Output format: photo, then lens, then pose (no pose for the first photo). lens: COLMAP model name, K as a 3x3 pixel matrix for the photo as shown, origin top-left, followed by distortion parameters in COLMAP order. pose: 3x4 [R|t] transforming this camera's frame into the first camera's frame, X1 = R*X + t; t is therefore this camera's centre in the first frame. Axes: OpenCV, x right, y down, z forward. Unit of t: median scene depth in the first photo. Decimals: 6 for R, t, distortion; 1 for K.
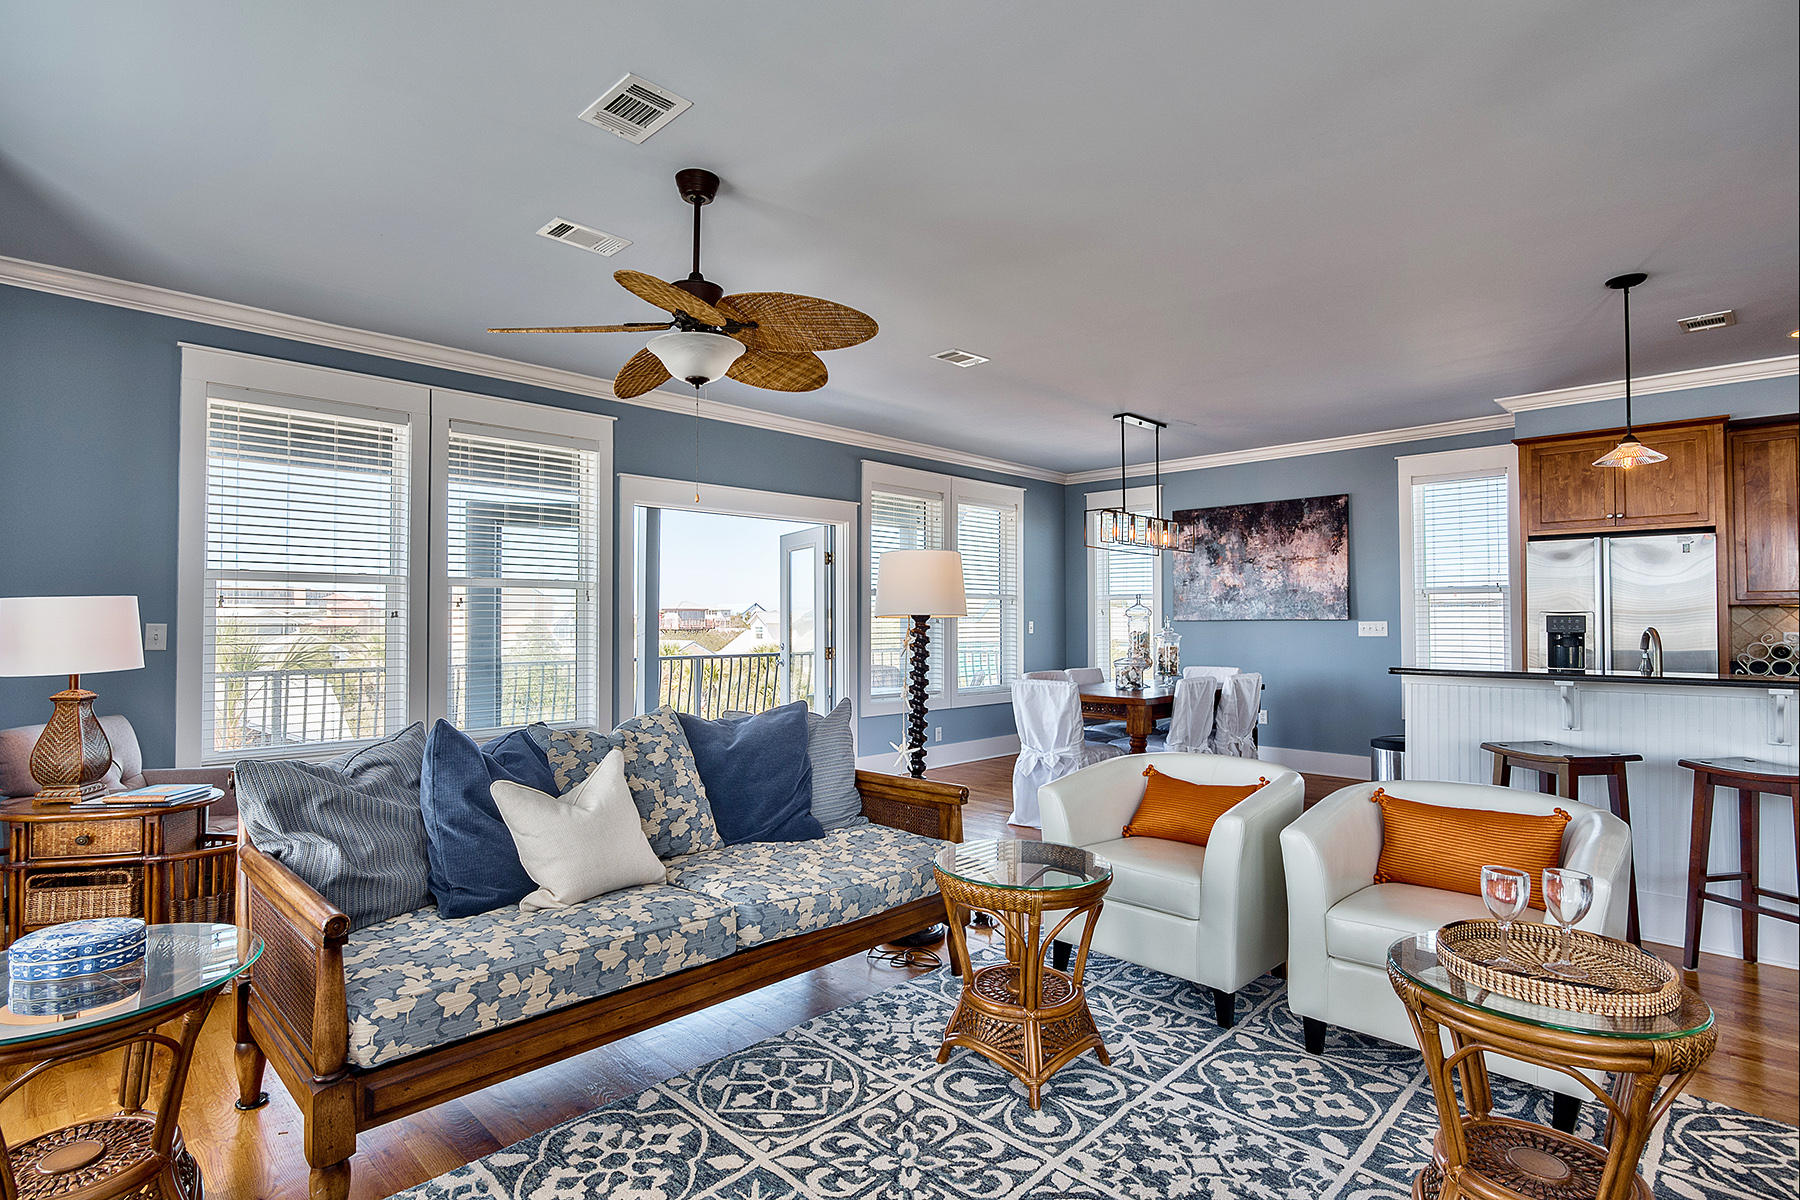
lens RADIAL K [[886.8, 0, 896.7], [0, 886.8, 604.5], [0, 0, 1]] dist [0.001005, 0.000432]
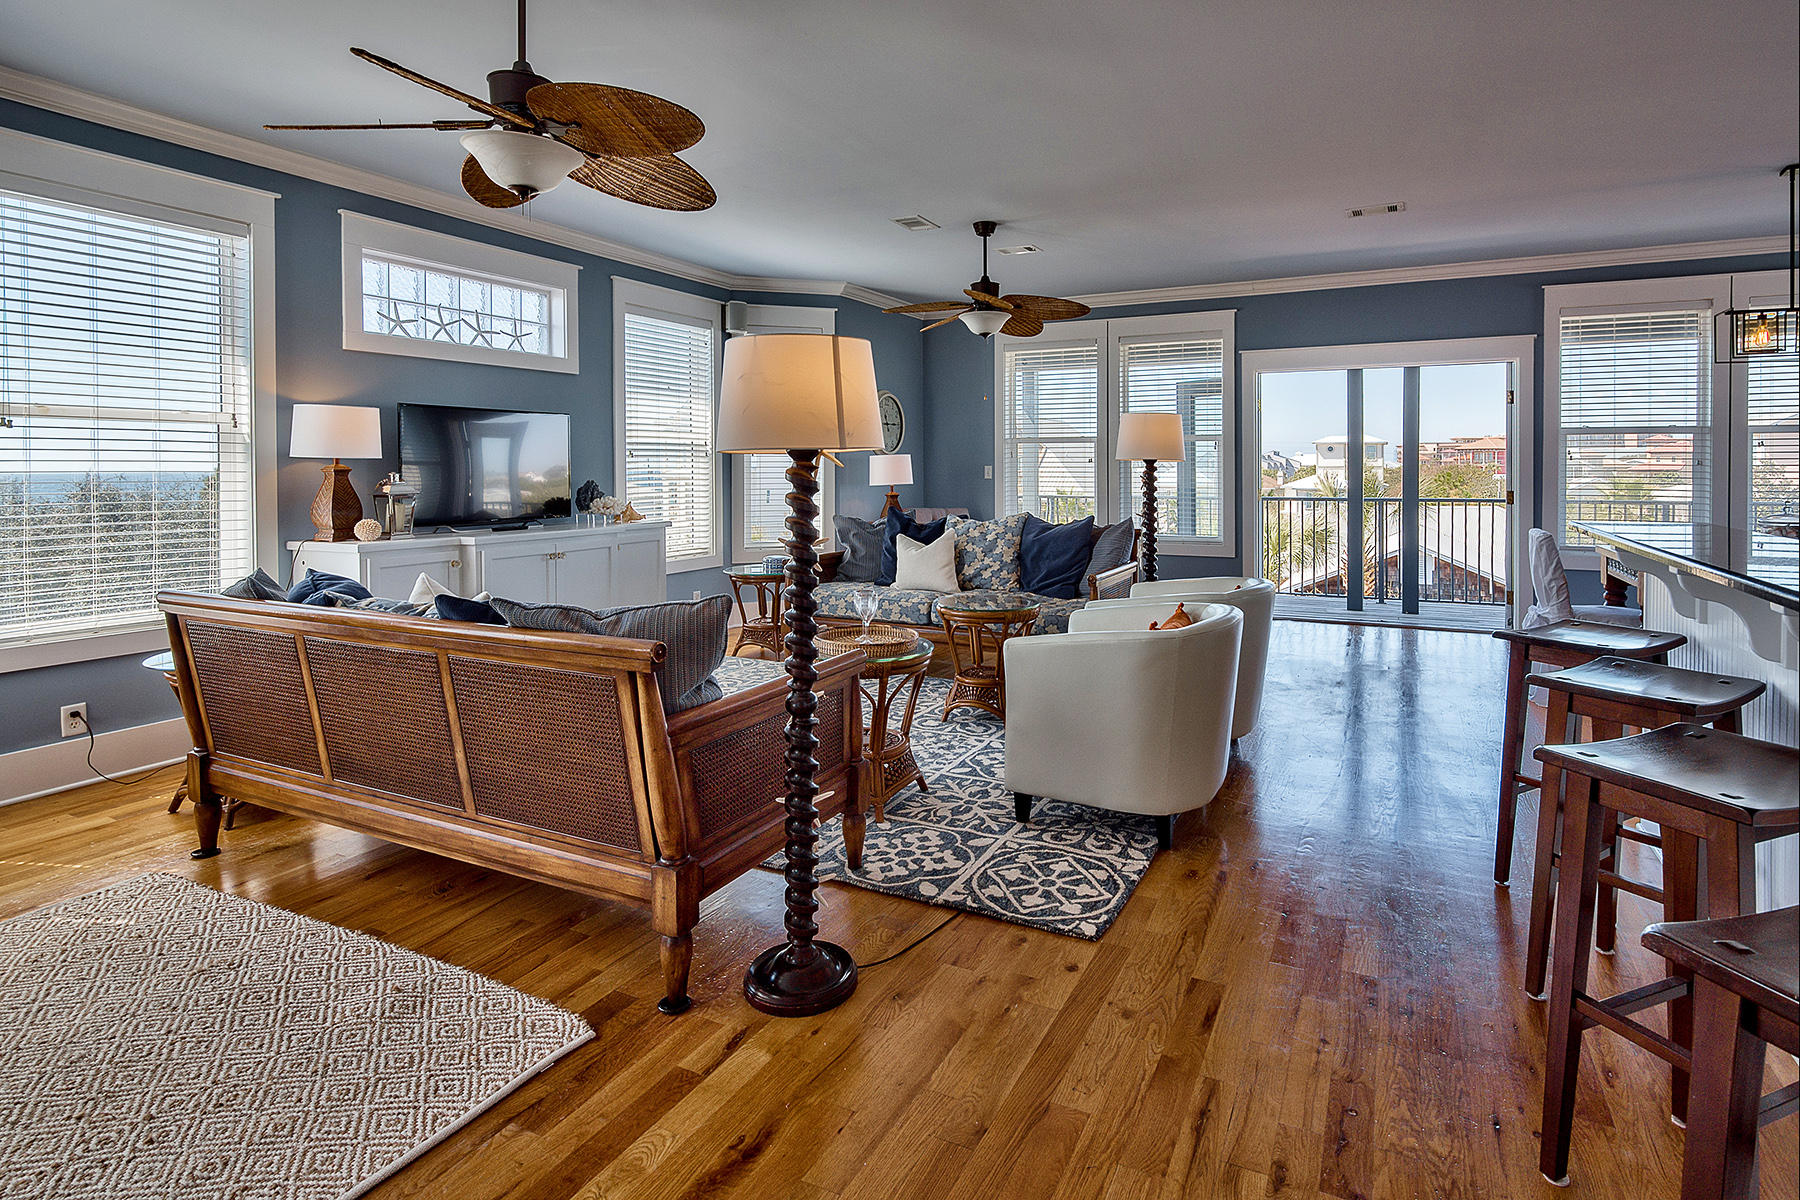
lens RADIAL K [[903.2, 0, 967.6], [0, 903.2, 471.5], [0, 0, 1]] dist [0.011885, -0.000102]
pose [[0.313293, 0.006051, -0.949637, 1.560576], [0.018613, 0.999748, 0.012511, 0.008423], [0.949474, -0.021595, 0.313101, 0.367475]]
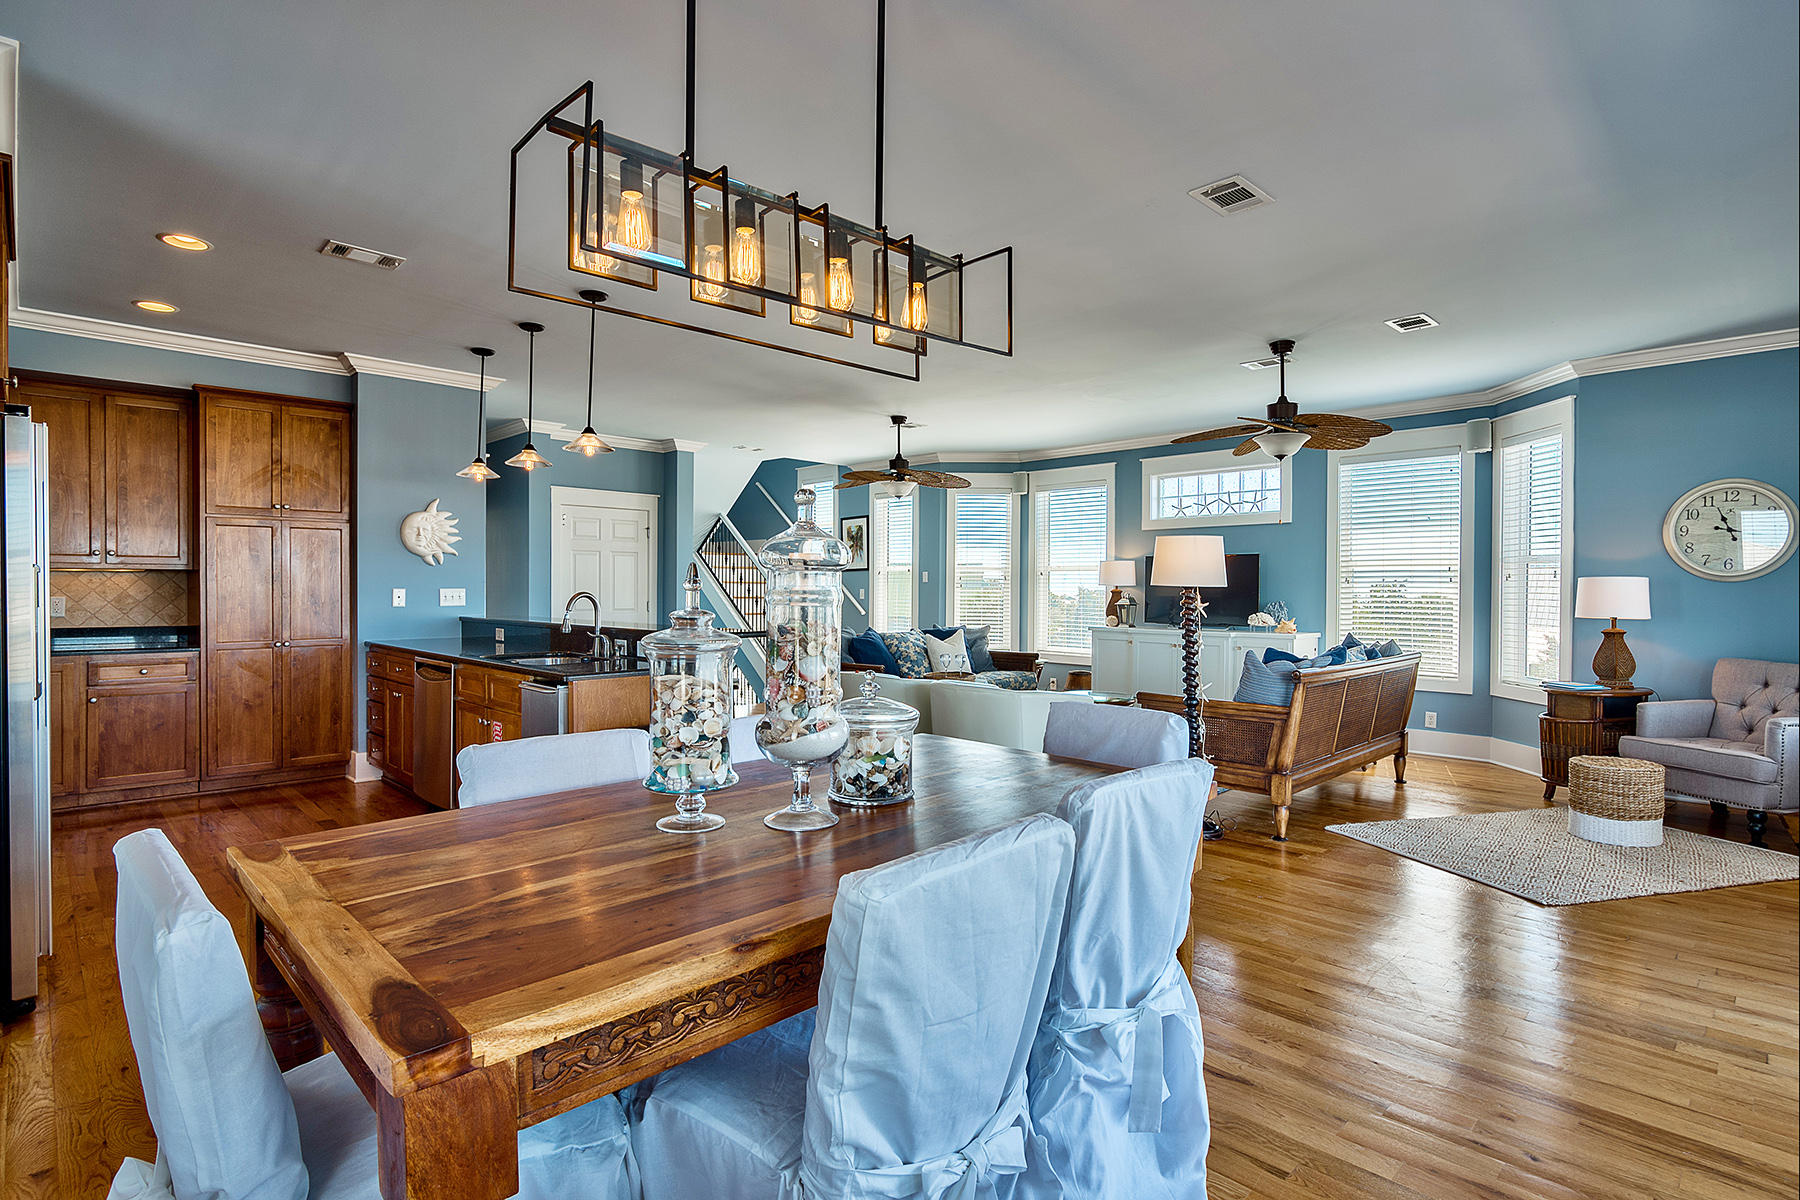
lens RADIAL K [[884.4, 0, 900.0], [0, 884.4, 600.0], [0, 0, 1]] dist [0.000237, -0.000062]
pose [[-0.999991, -0.003353, 0.002783, 0.525229], [-0.003371, 0.999973, -0.006579, 0.053885], [-0.002761, -0.006588, -0.999974, 2.830639]]
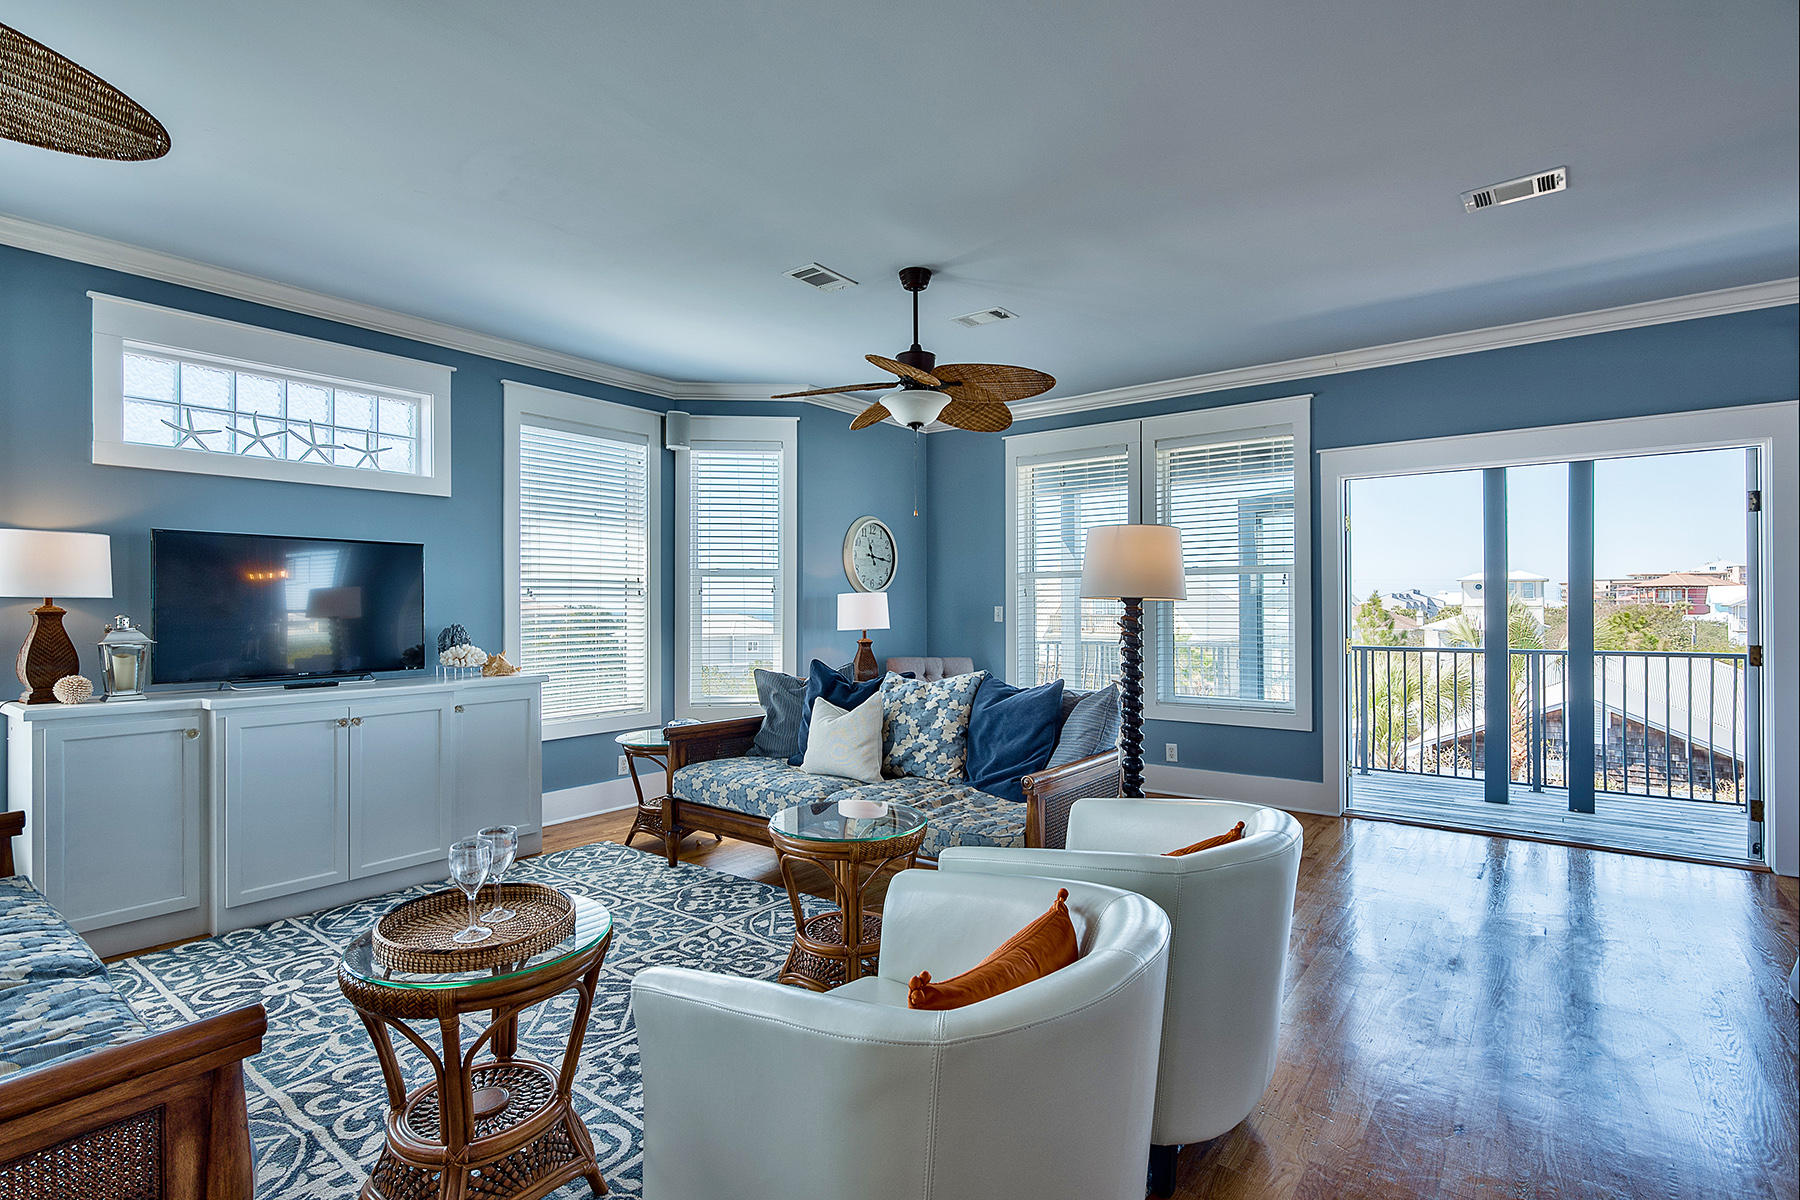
lens RADIAL K [[884.4, 0, 900.0], [0, 884.4, 600.0], [0, 0, 1]] dist [0.000237, -0.000062]
pose [[0.119664, -0.006056, -0.992796, 1.097358], [0.019768, 0.999798, -0.003716, 0.015218], [0.992618, -0.019181, 0.119760, 0.811774]]
